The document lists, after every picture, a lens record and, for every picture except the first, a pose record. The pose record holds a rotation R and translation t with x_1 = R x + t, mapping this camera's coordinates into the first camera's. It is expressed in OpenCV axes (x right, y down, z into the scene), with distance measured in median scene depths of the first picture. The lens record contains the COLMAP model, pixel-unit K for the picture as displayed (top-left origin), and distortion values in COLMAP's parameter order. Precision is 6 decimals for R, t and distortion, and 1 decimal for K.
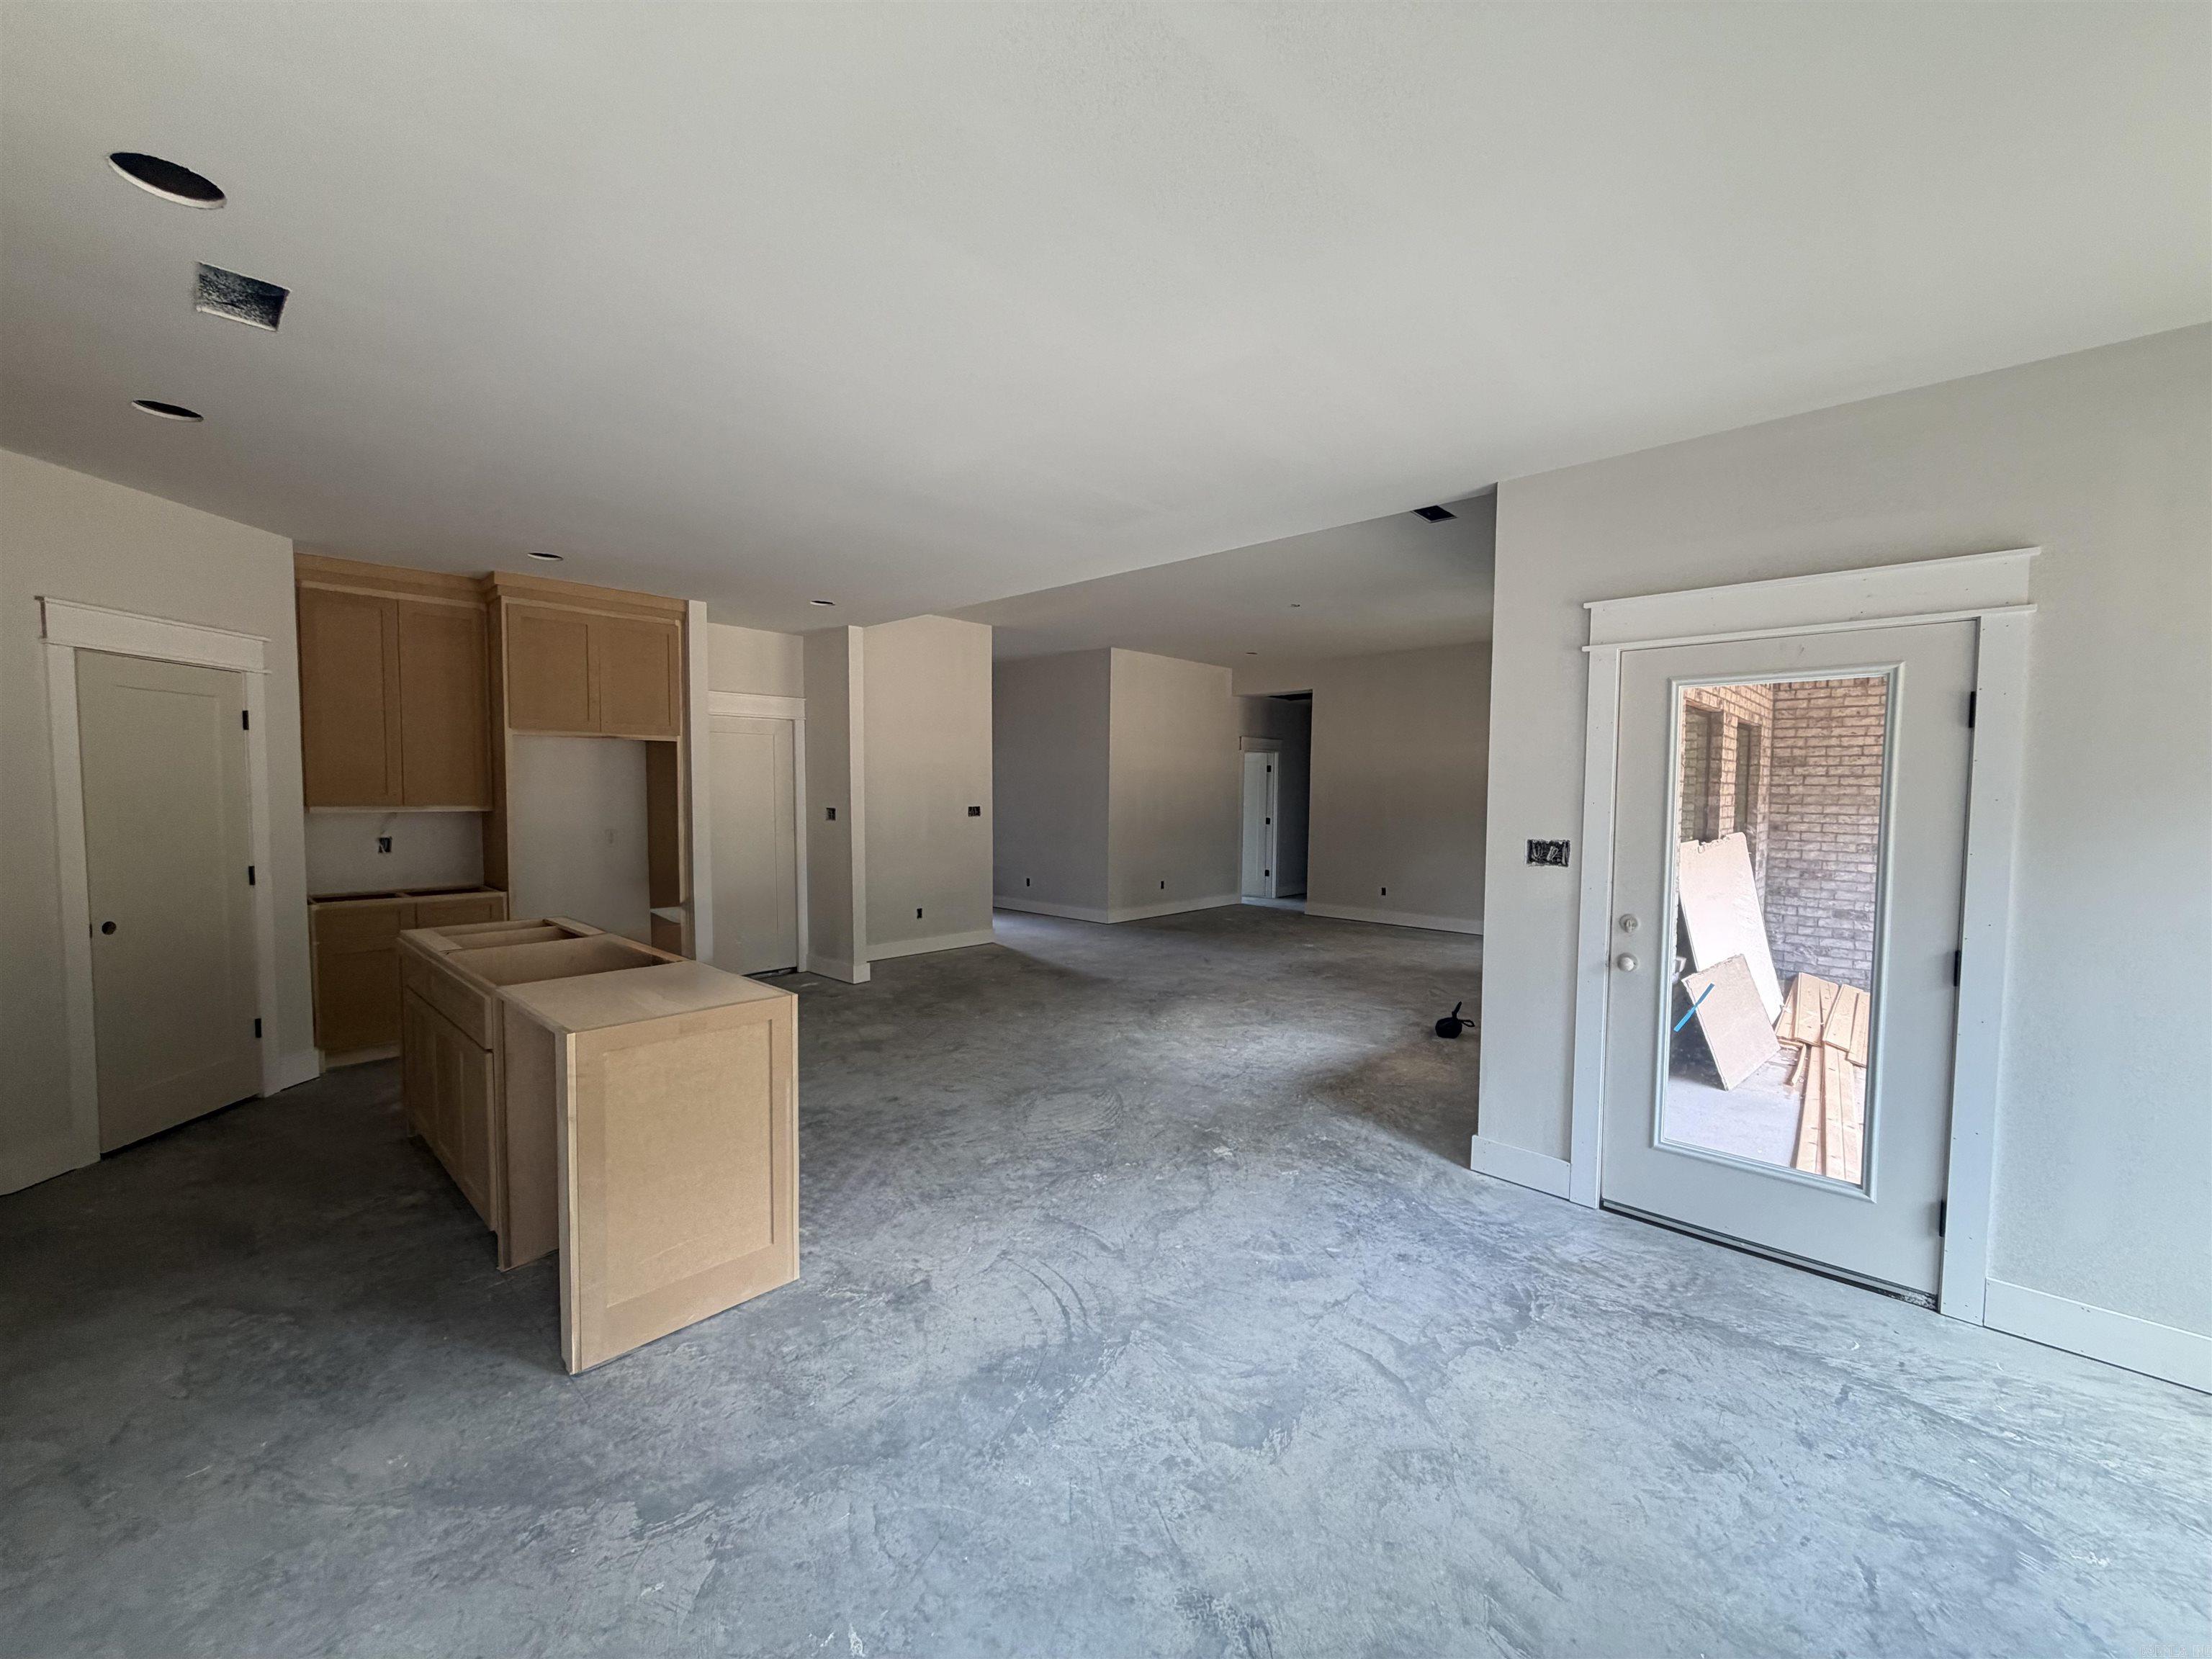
lens RADIAL K [[884.1, 0, 1103.4], [0, 884.1, 833.6], [0, 0, 1]] dist [0.000680, 0.000146]
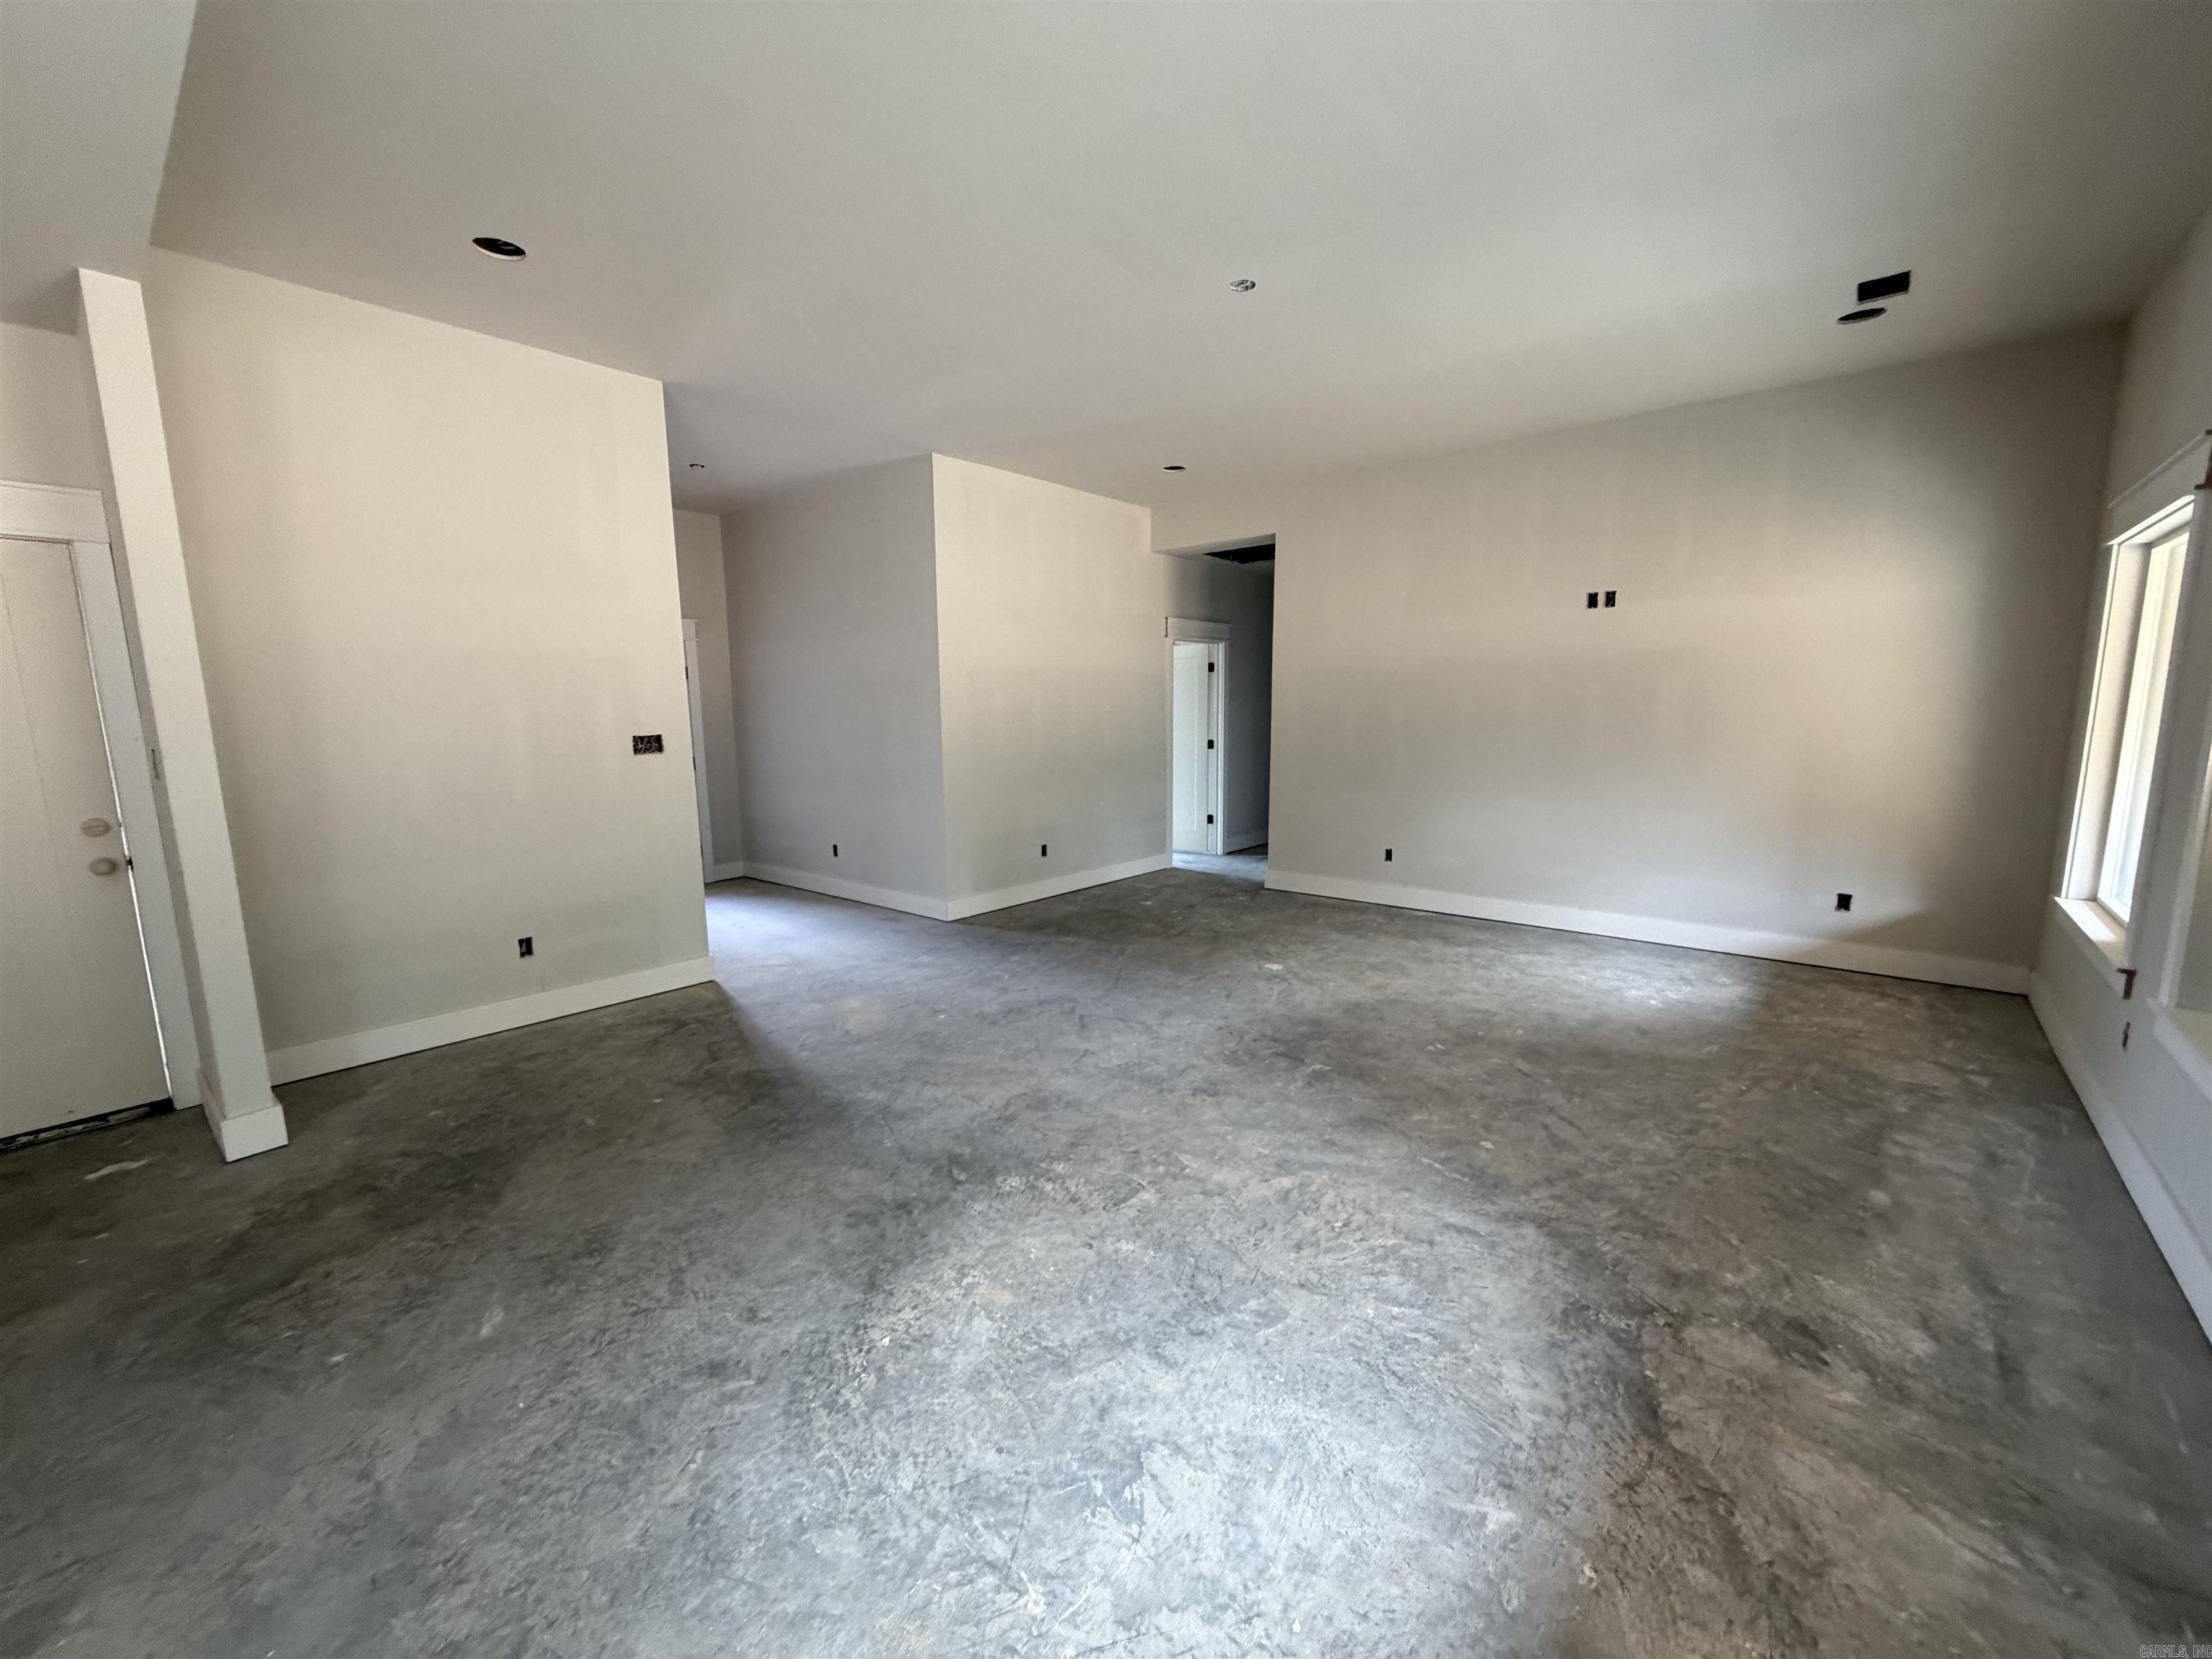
lens RADIAL K [[884.1, 0, 1104.1], [0, 884.1, 830.2], [0, 0, 1]] dist [0.000680, 0.000146]
pose [[0.998512, -0.026292, 0.047785, 0.102955], [0.021987, 0.995835, 0.088483, -0.015243], [-0.049912, -0.087301, 0.994931, 0.469025]]
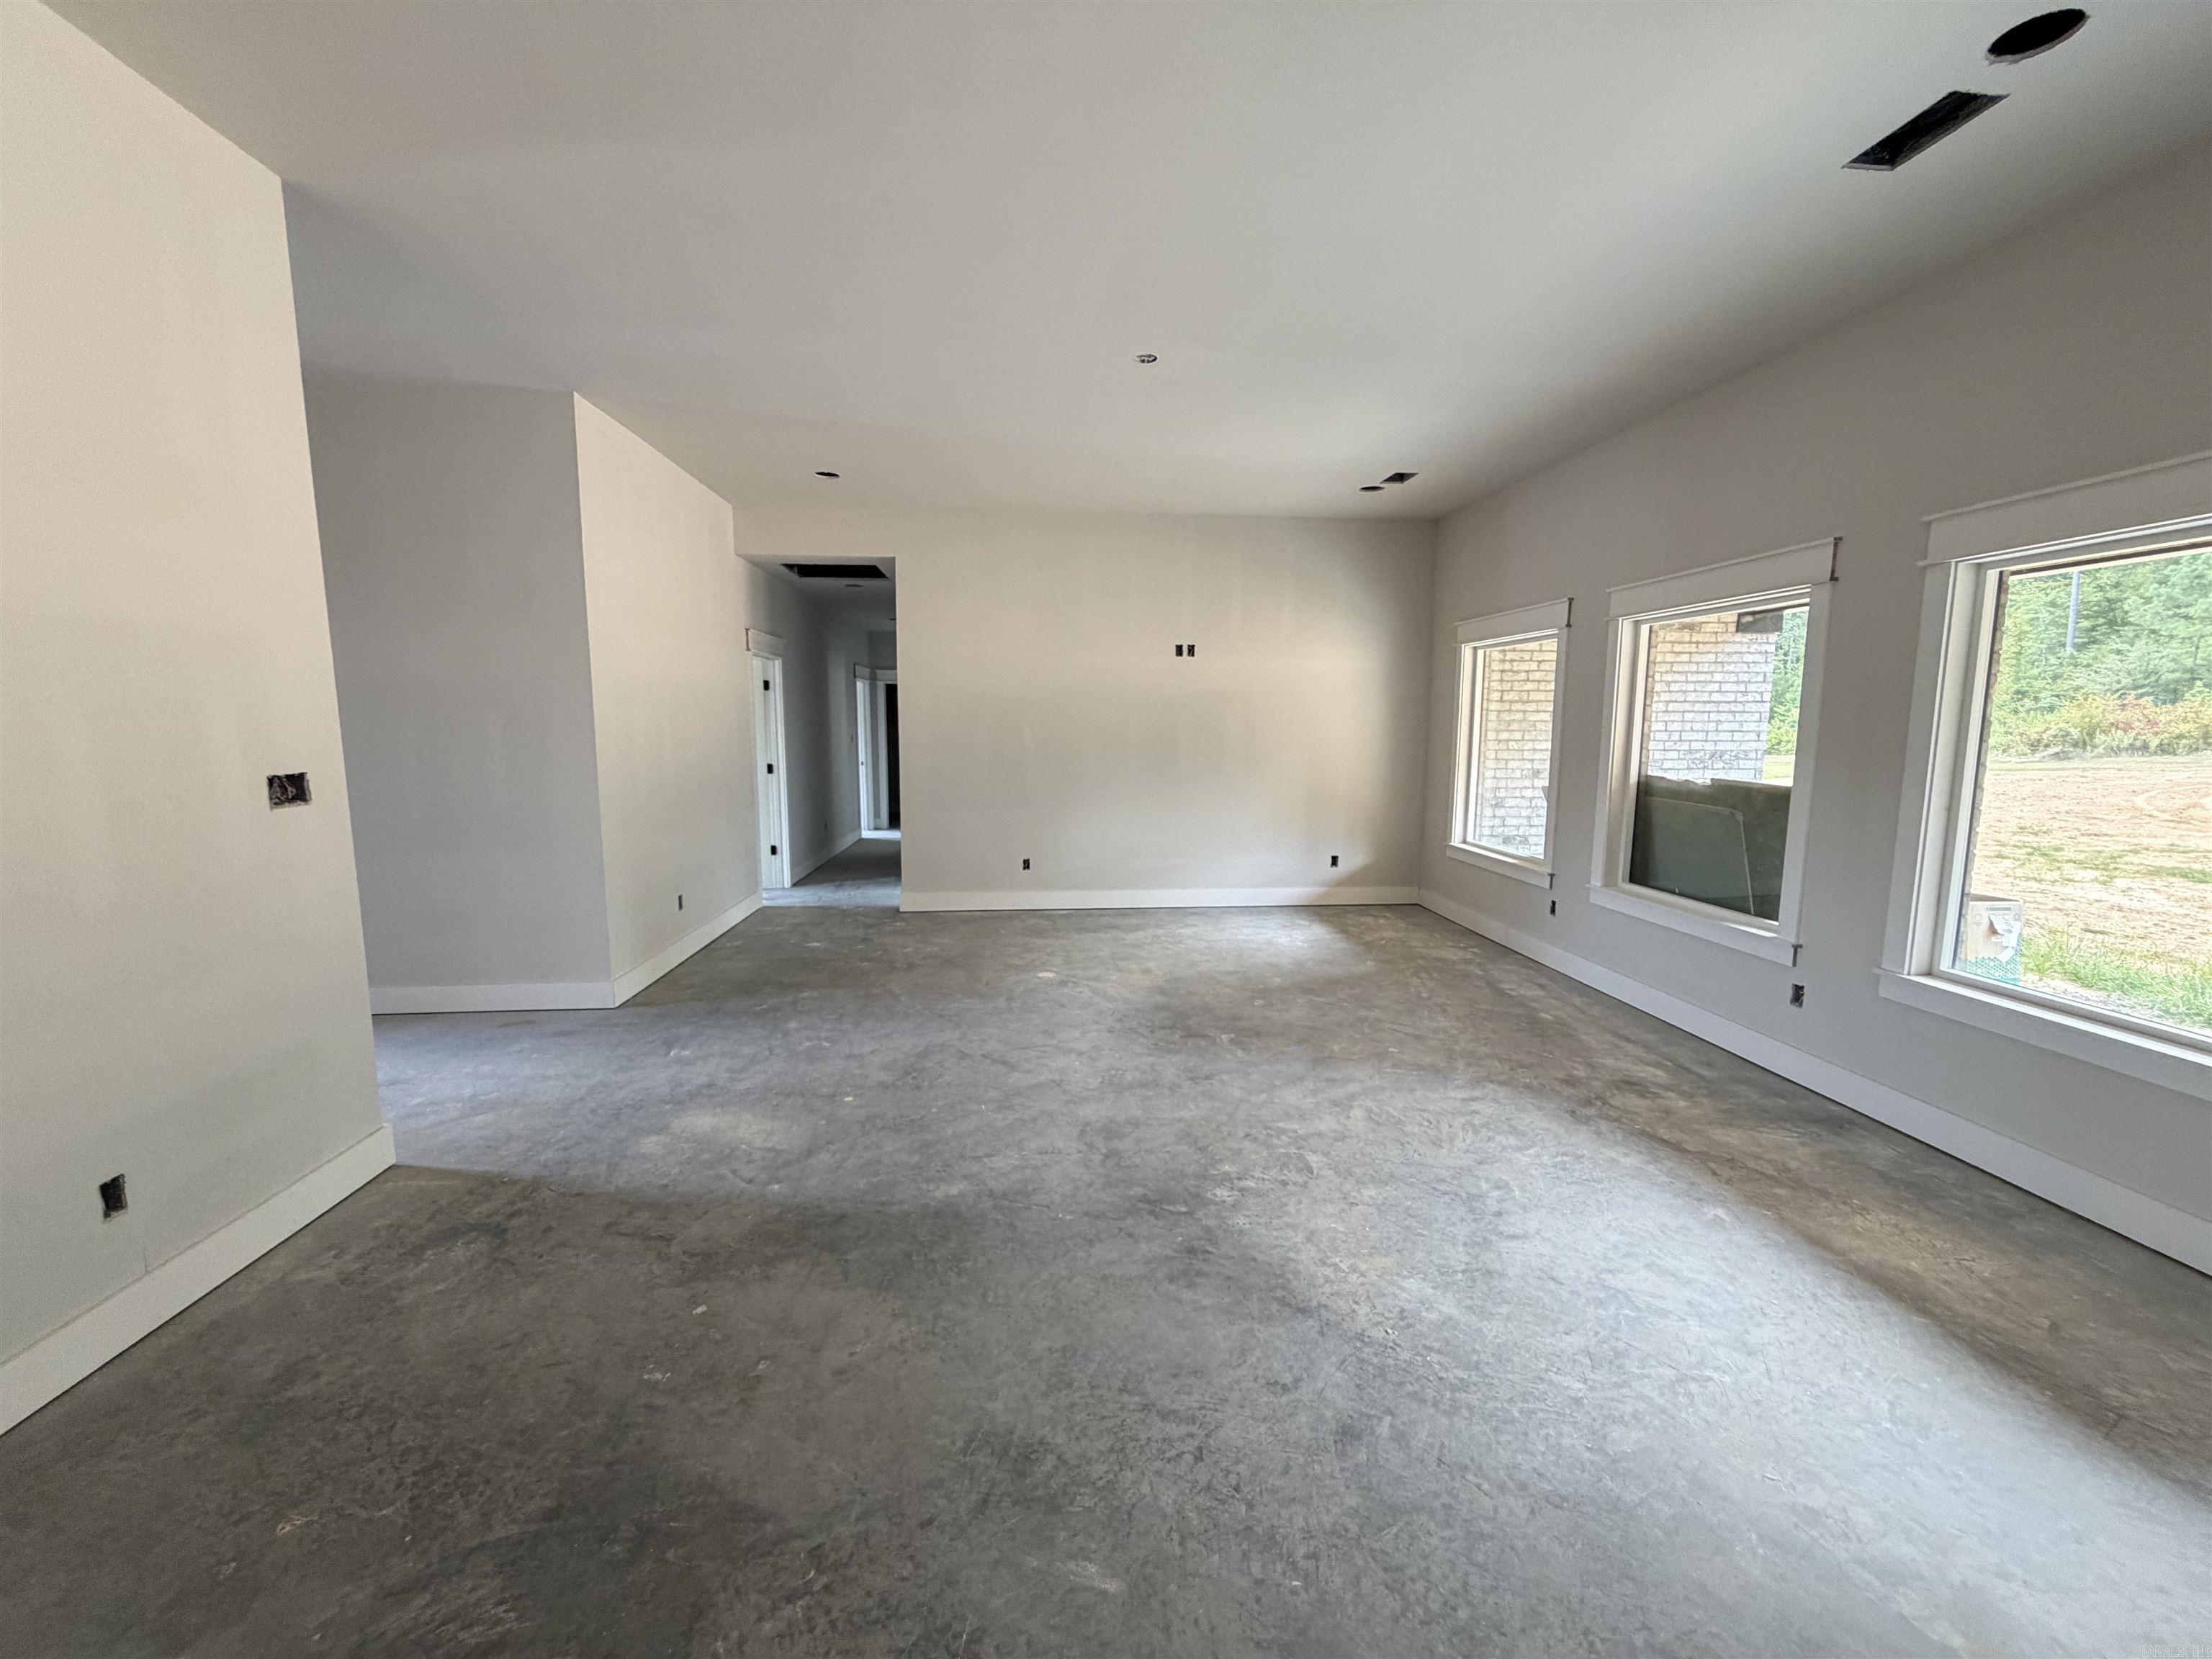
lens RADIAL K [[884.1, 0, 1096.4], [0, 884.1, 832.5], [0, 0, 1]] dist [0.000680, 0.000146]
pose [[0.667033, -0.098171, 0.738532, -0.193094], [0.041586, 0.994641, 0.094655, -0.028447], [-0.743866, -0.032426, 0.667541, 0.603136]]
